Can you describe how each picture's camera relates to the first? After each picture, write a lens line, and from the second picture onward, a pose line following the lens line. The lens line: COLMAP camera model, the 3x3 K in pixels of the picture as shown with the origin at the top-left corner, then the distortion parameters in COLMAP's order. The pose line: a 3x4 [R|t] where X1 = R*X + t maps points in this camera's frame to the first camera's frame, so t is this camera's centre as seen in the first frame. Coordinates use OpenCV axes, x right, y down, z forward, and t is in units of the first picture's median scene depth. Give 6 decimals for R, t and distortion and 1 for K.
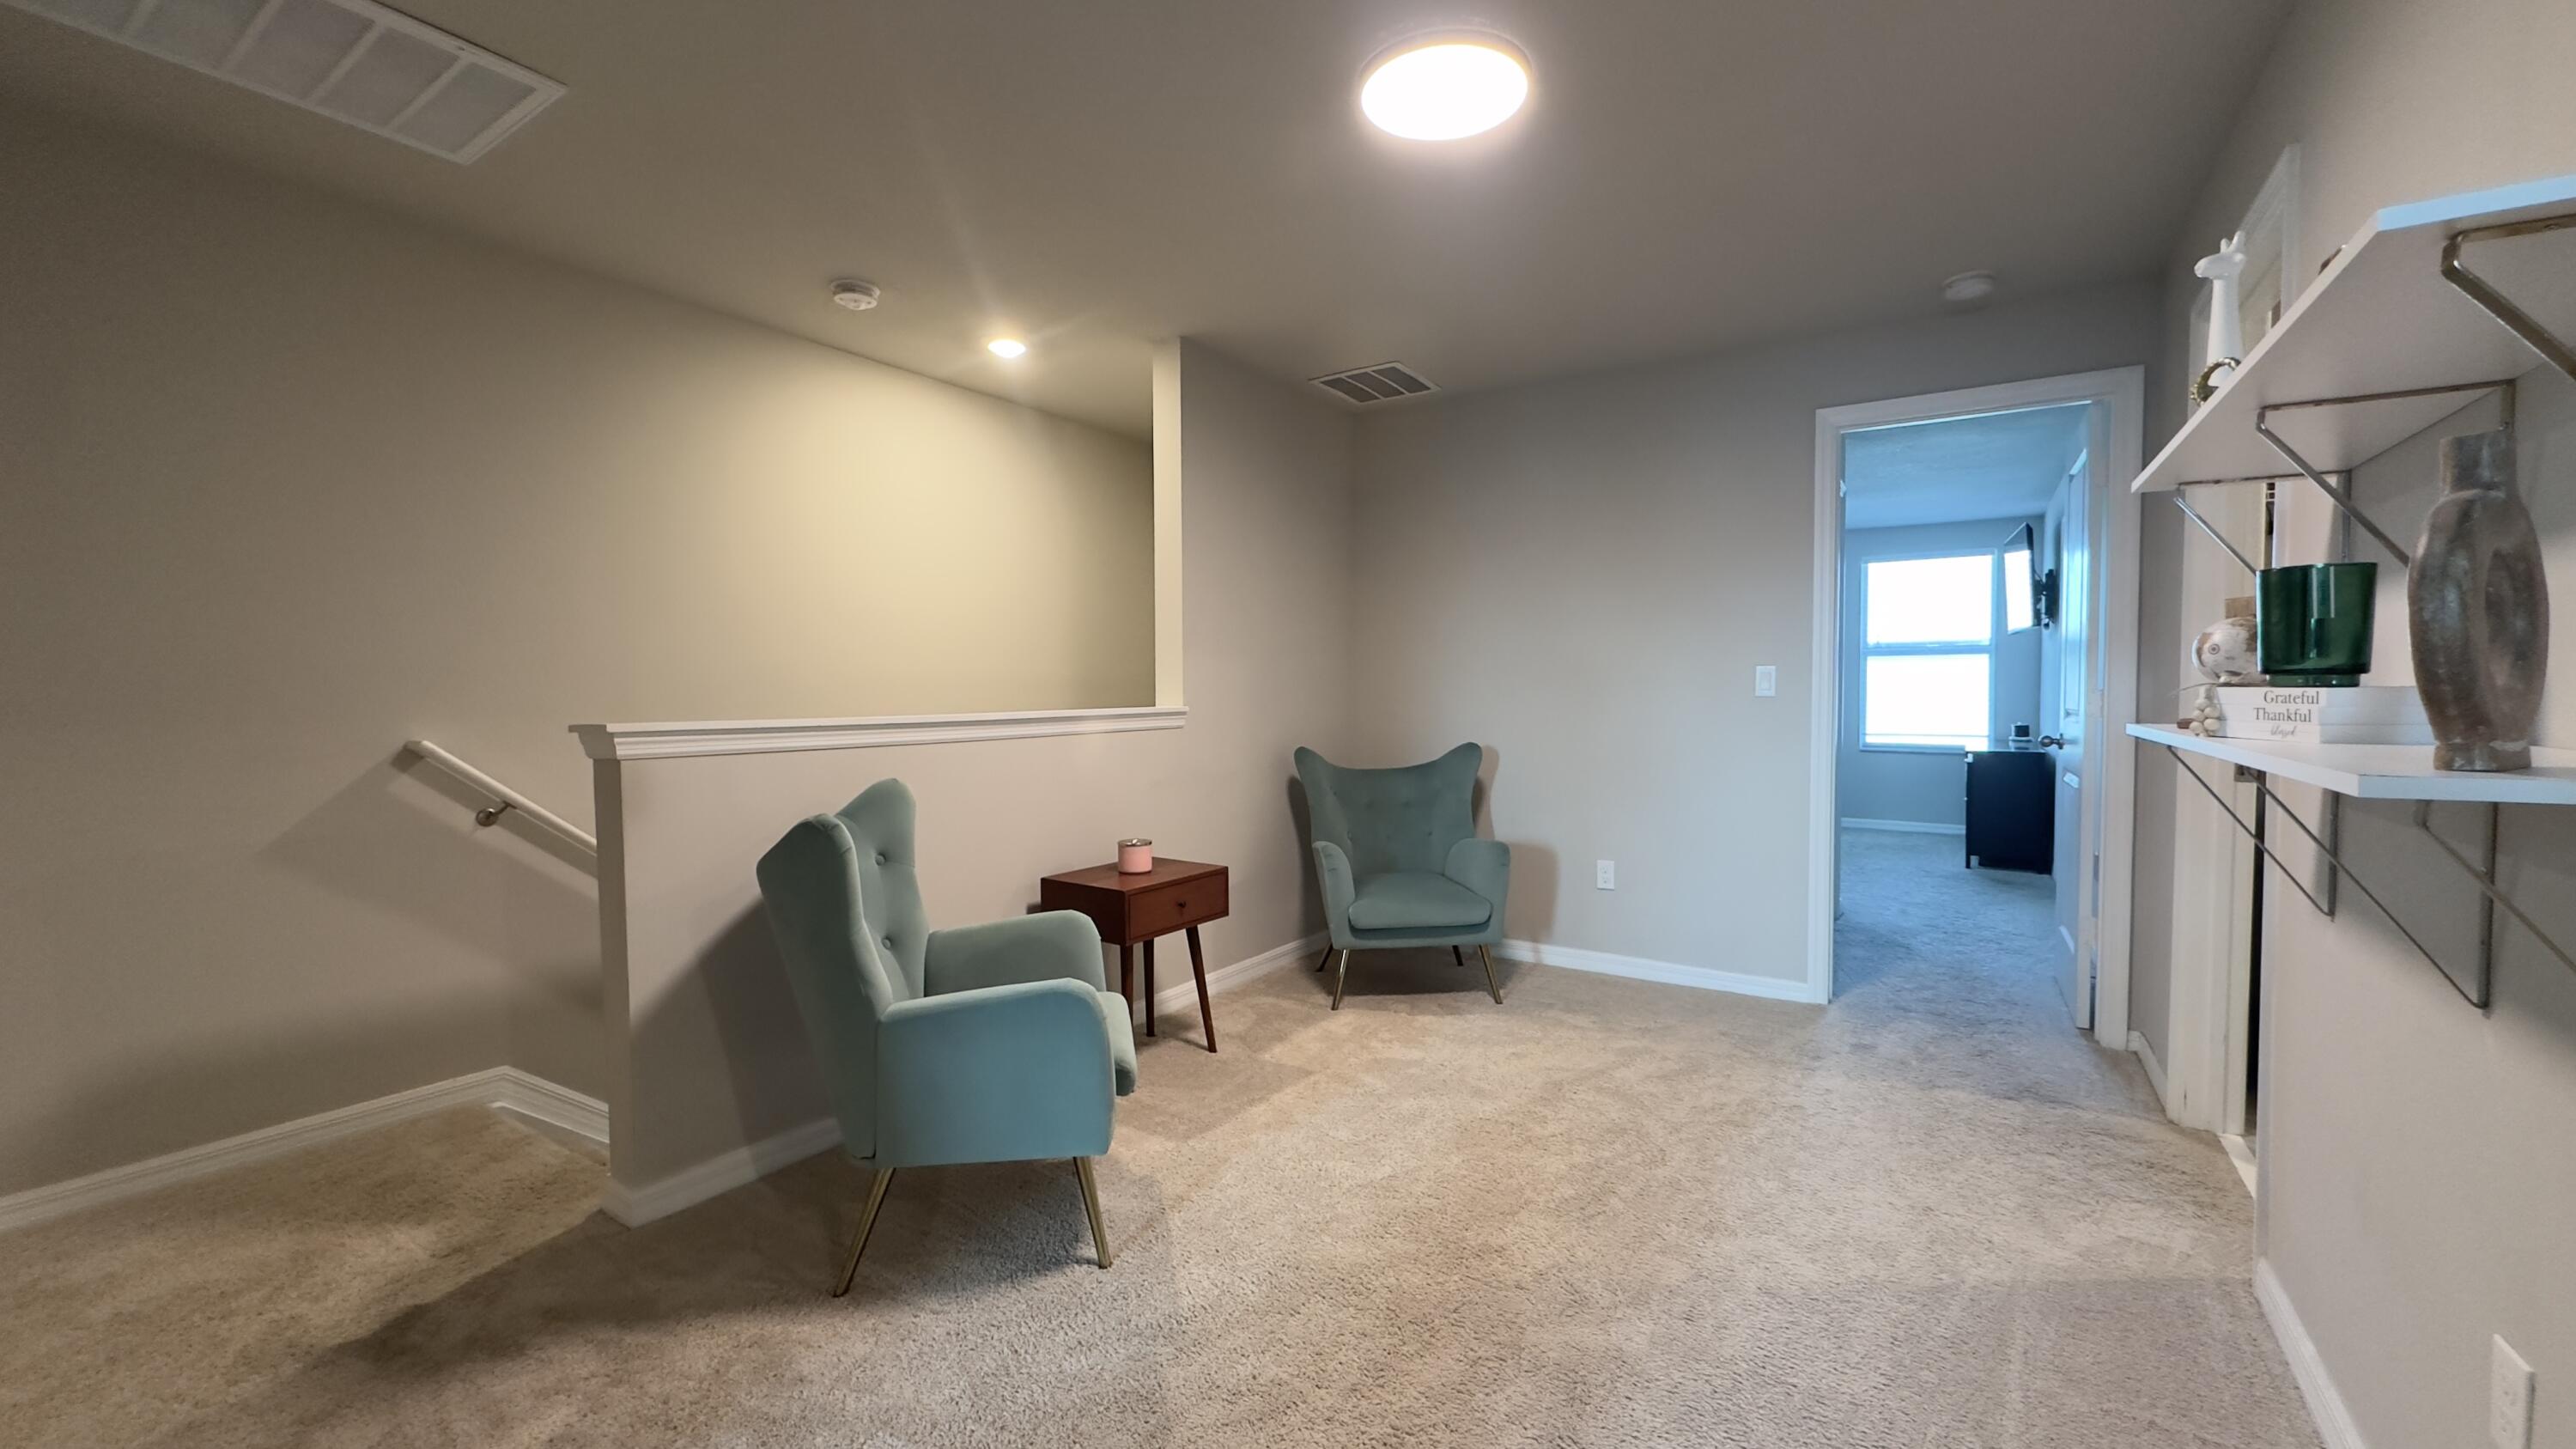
lens RADIAL K [[1027.8, 0, 1276.4], [0, 1027.8, 726.3], [0, 0, 1]] dist [-0.004054, 0.000463]
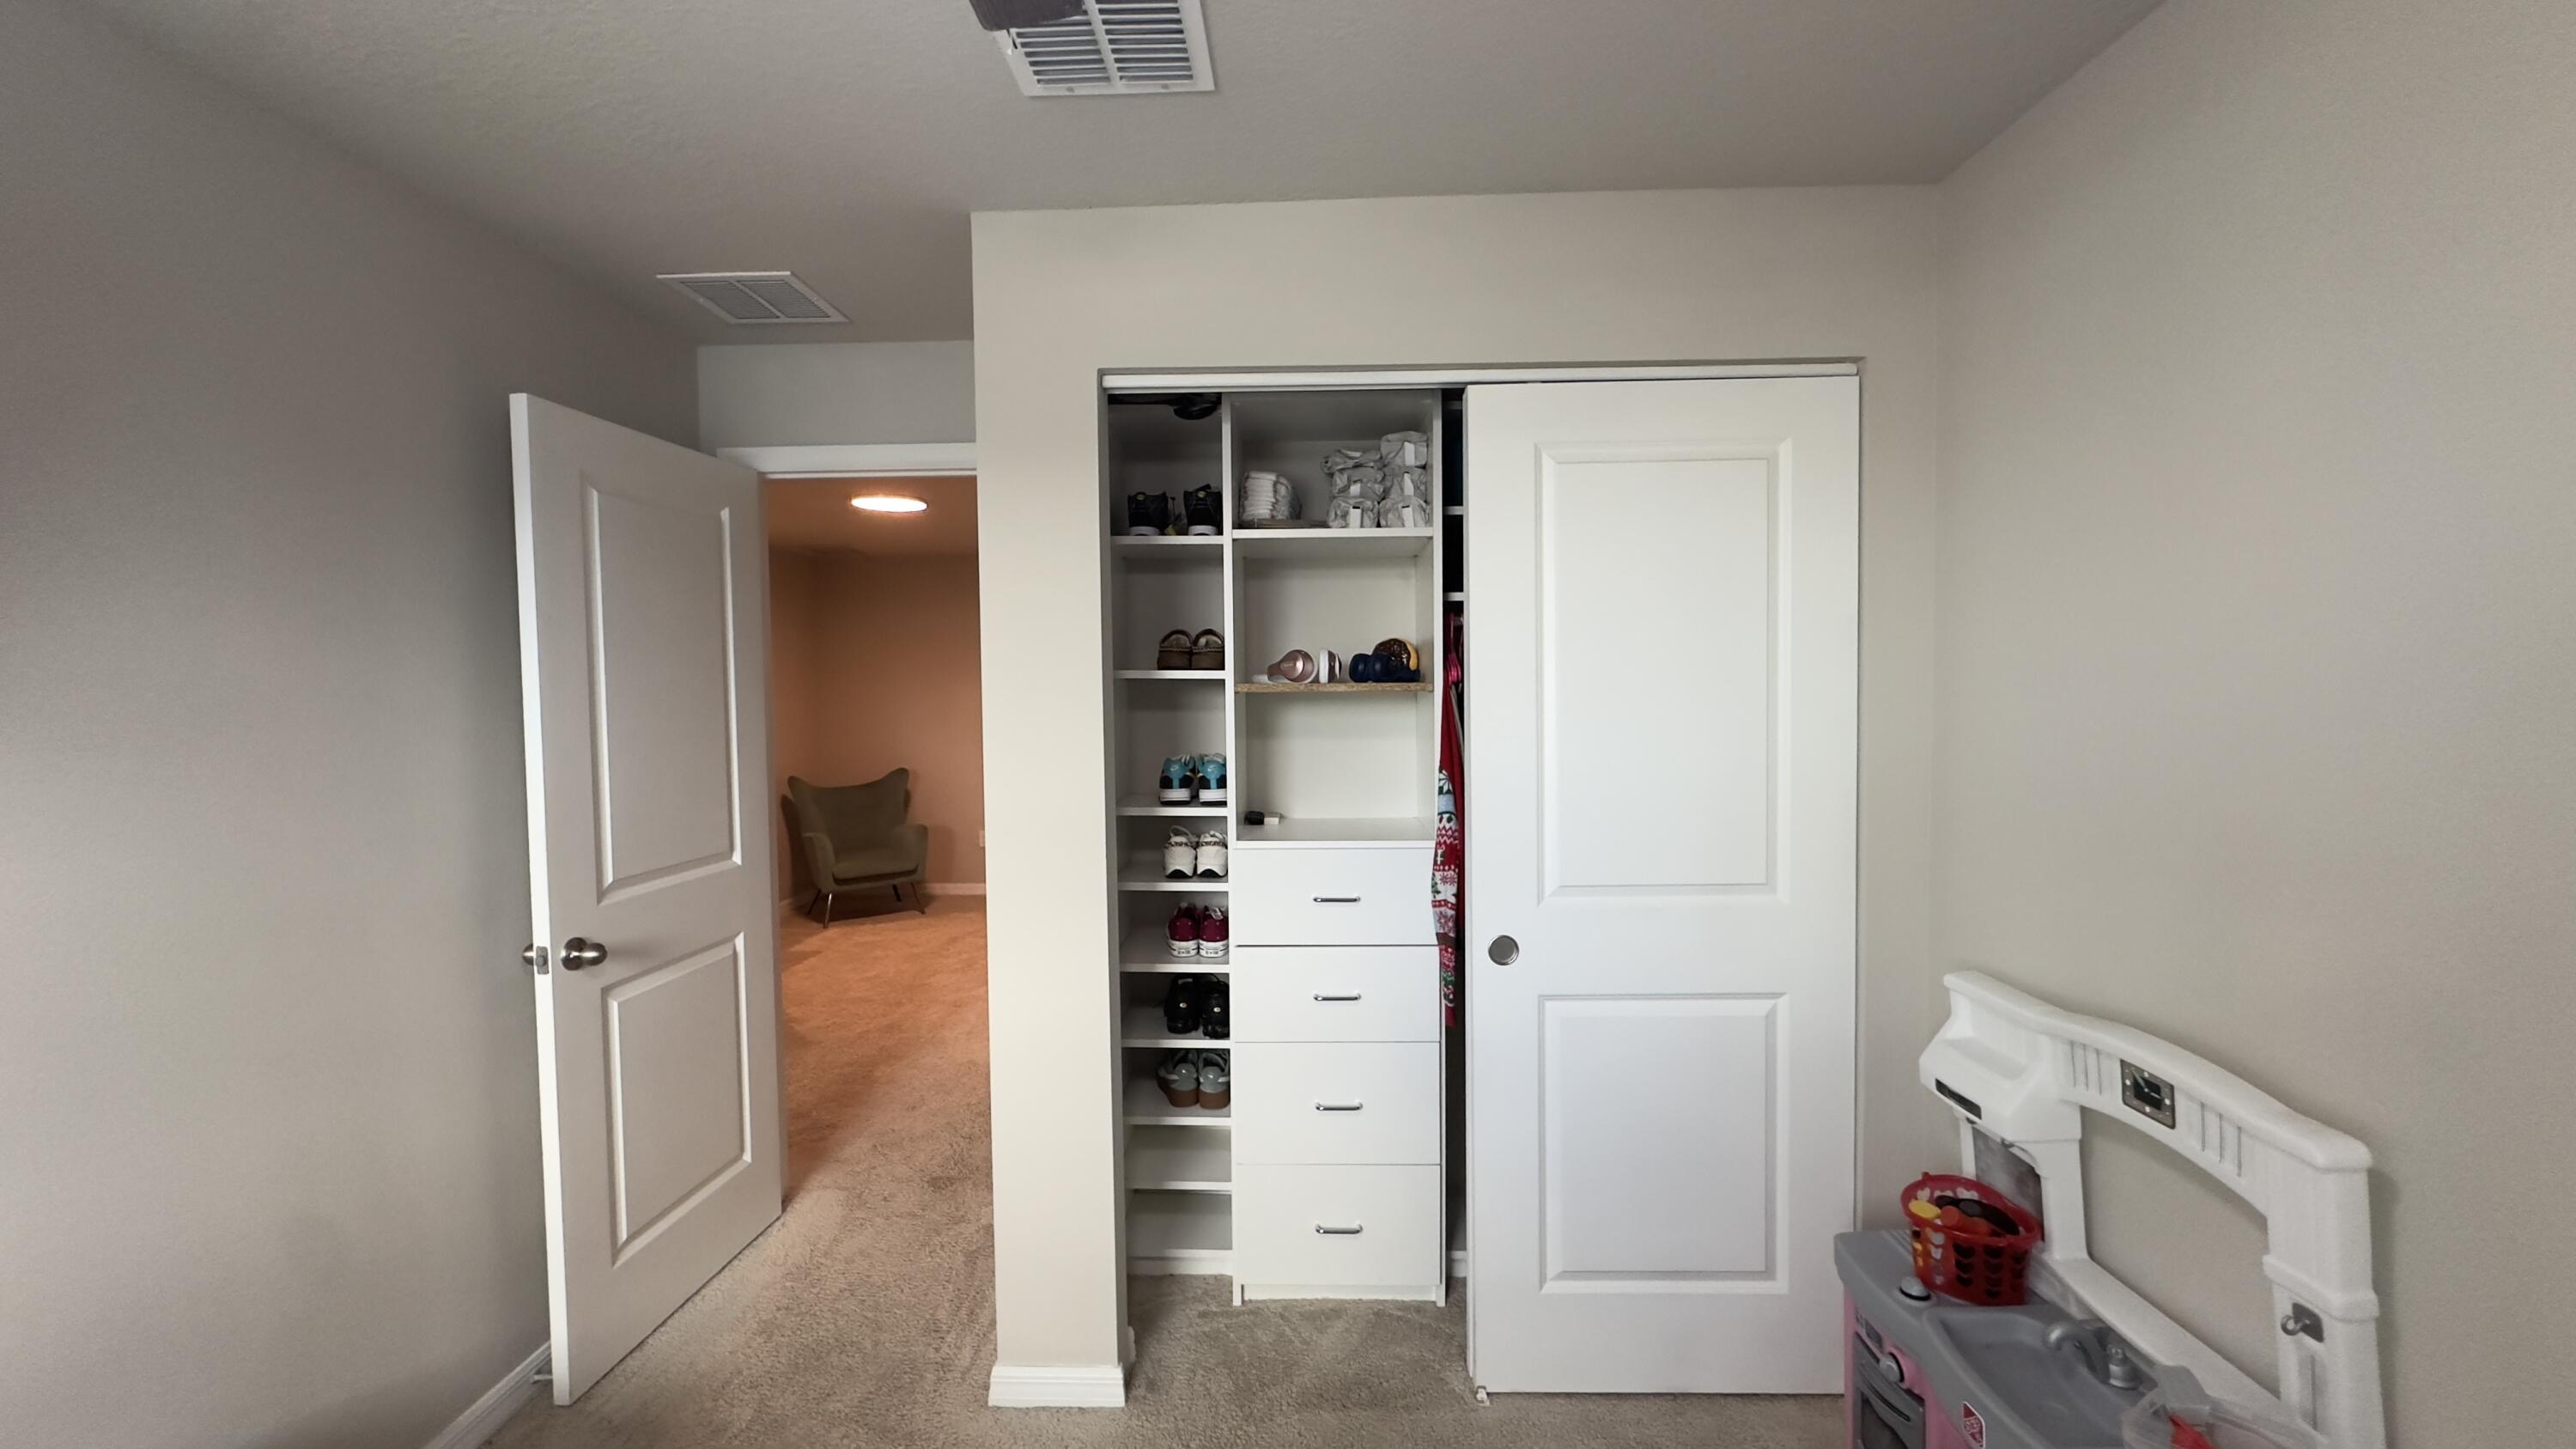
lens RADIAL K [[1027.8, 0, 1280.8], [0, 1027.8, 722.6], [0, 0, 1]] dist [-0.004054, 0.000463]
pose [[0.848585, -0.027736, 0.528332, -0.196548], [0.033432, 0.999440, -0.001229, -0.041310], [-0.528002, 0.018707, 0.849037, -0.873733]]
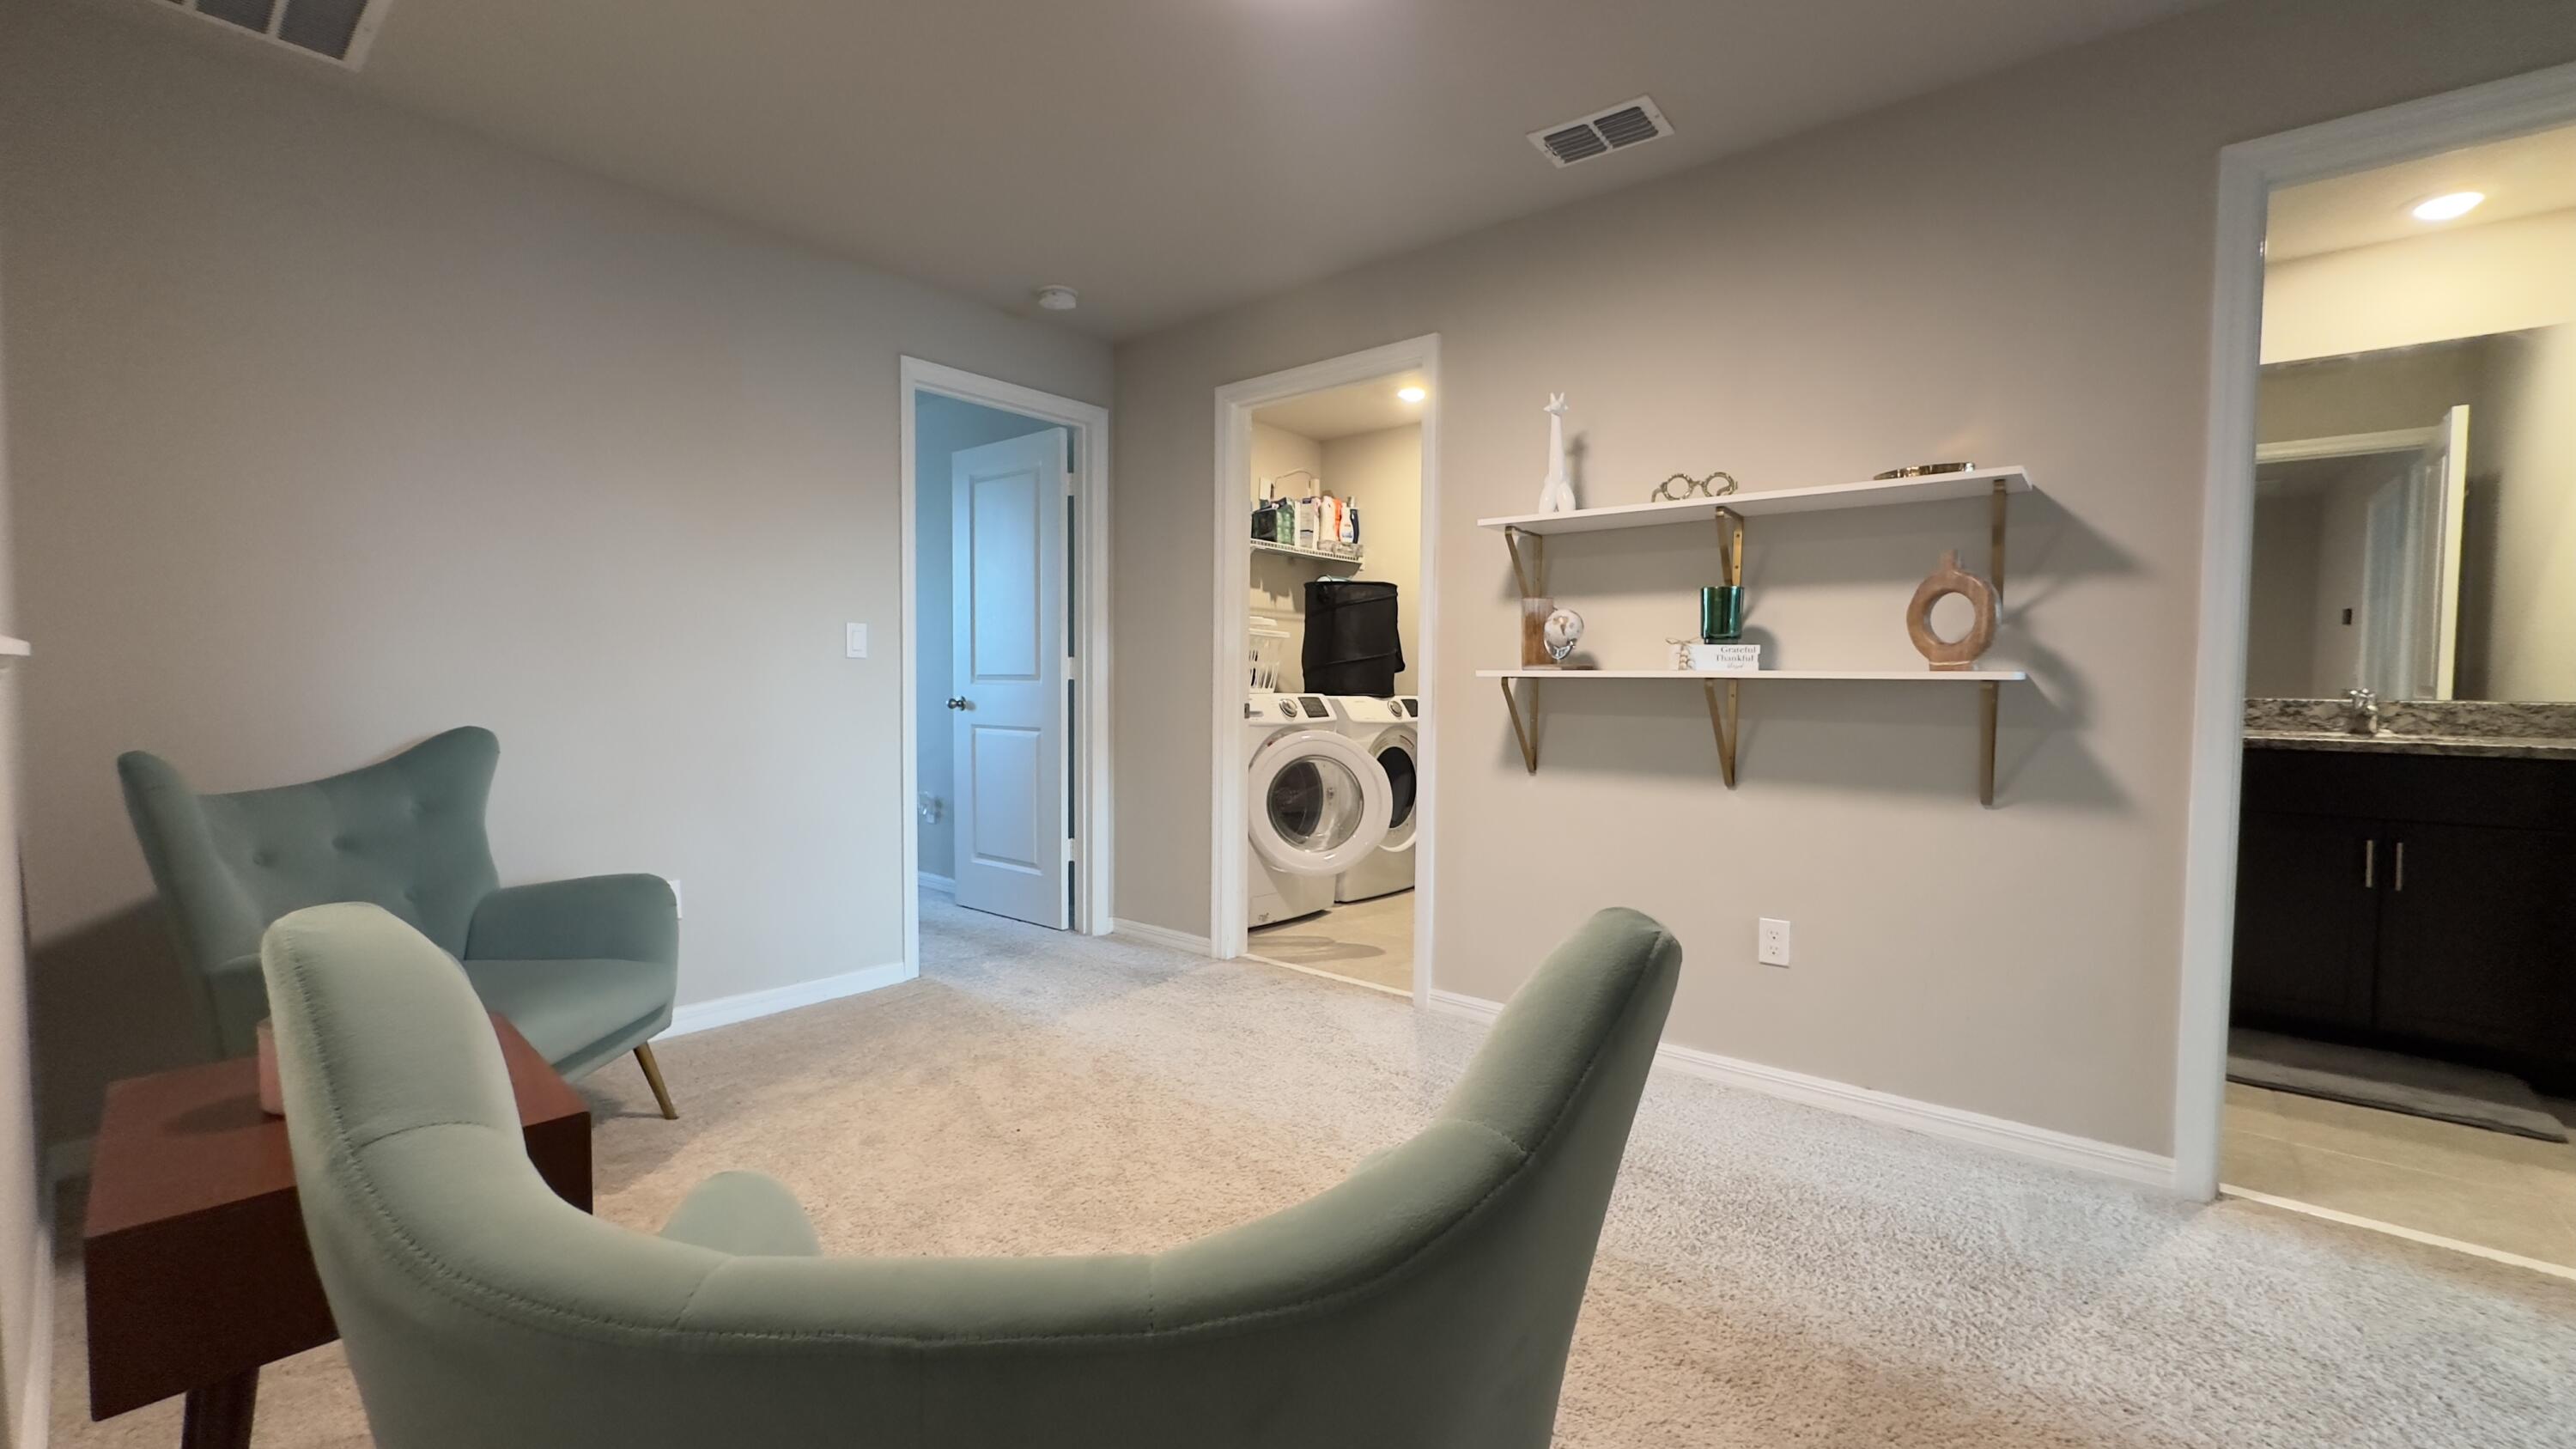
lens RADIAL K [[1027.8, 0, 1284.3], [0, 1027.8, 725.1], [0, 0, 1]] dist [-0.004054, 0.000463]
pose [[0.109987, -0.039544, 0.993146, -0.374933], [0.027995, 0.998935, 0.036674, 0.007213], [-0.993539, 0.023770, 0.110977, 0.529521]]
